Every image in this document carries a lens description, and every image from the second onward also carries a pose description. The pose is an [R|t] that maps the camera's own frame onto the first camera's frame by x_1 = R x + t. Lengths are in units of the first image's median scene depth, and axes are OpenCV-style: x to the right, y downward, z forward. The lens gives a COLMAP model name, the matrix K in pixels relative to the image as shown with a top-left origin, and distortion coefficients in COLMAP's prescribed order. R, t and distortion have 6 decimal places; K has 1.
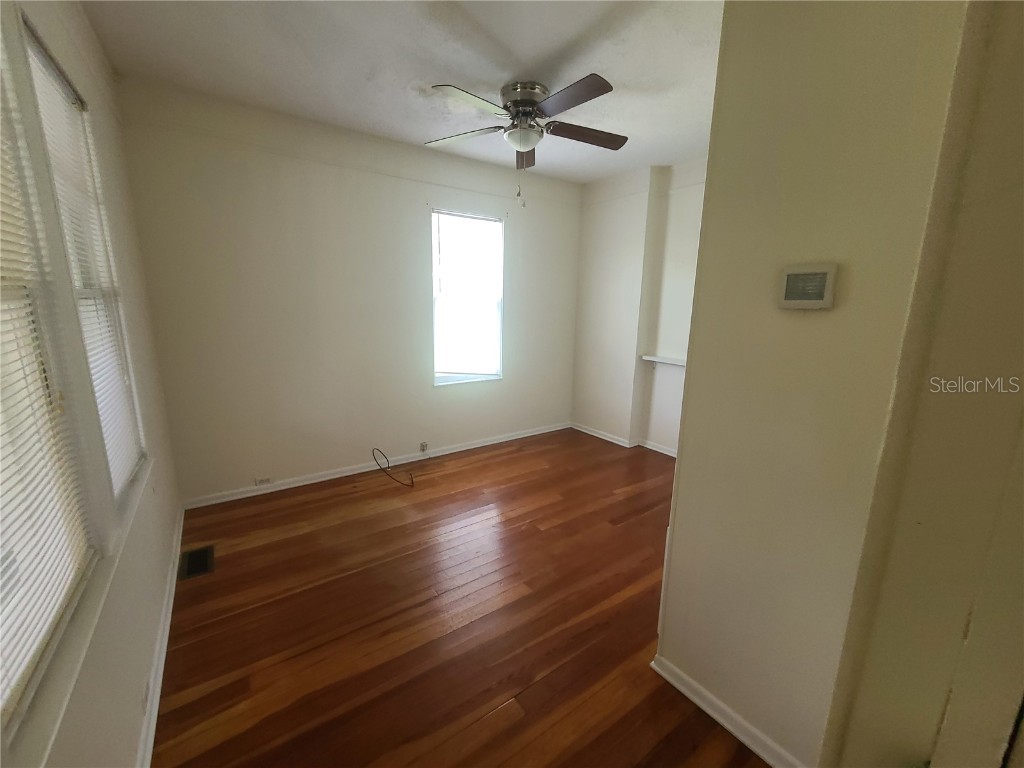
lens RADIAL K [[416.6, 0, 505.8], [0, 416.6, 383.5], [0, 0, 1]] dist [0.000558, 0.003675]
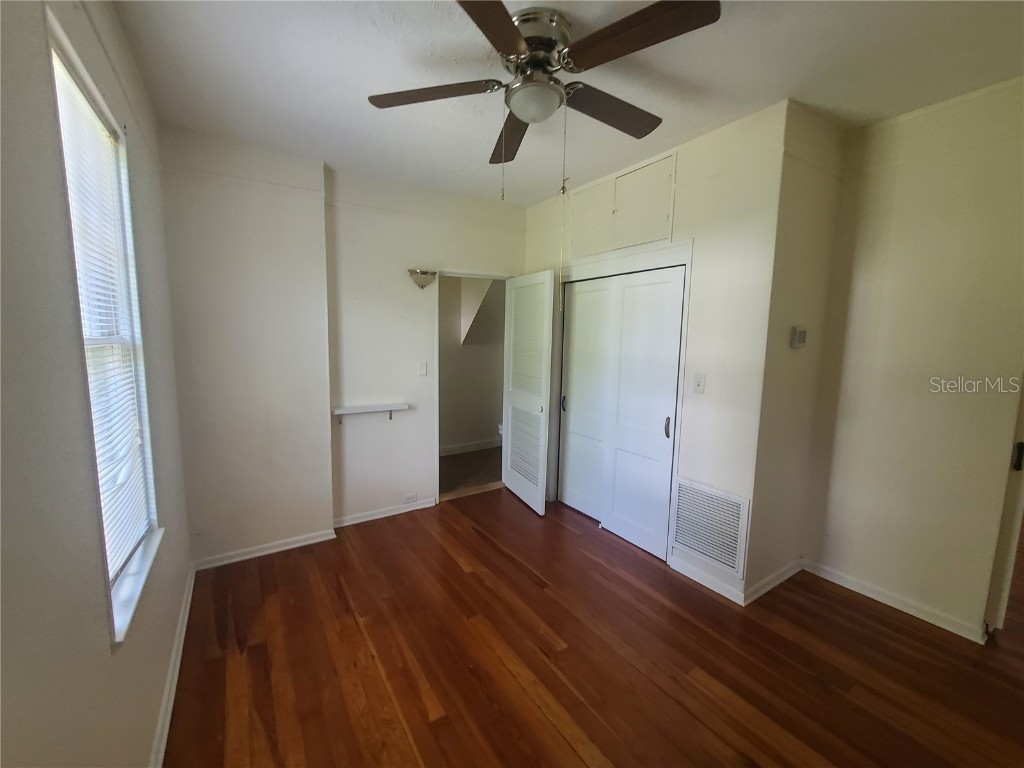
lens RADIAL K [[416.6, 0, 505.8], [0, 416.6, 383.5], [0, 0, 1]] dist [0.000558, 0.003675]
pose [[0.040257, -0.119316, 0.992040, -0.419533], [0.185374, 0.976500, 0.109924, -0.146032], [-0.981843, 0.179474, 0.061429, 0.682659]]
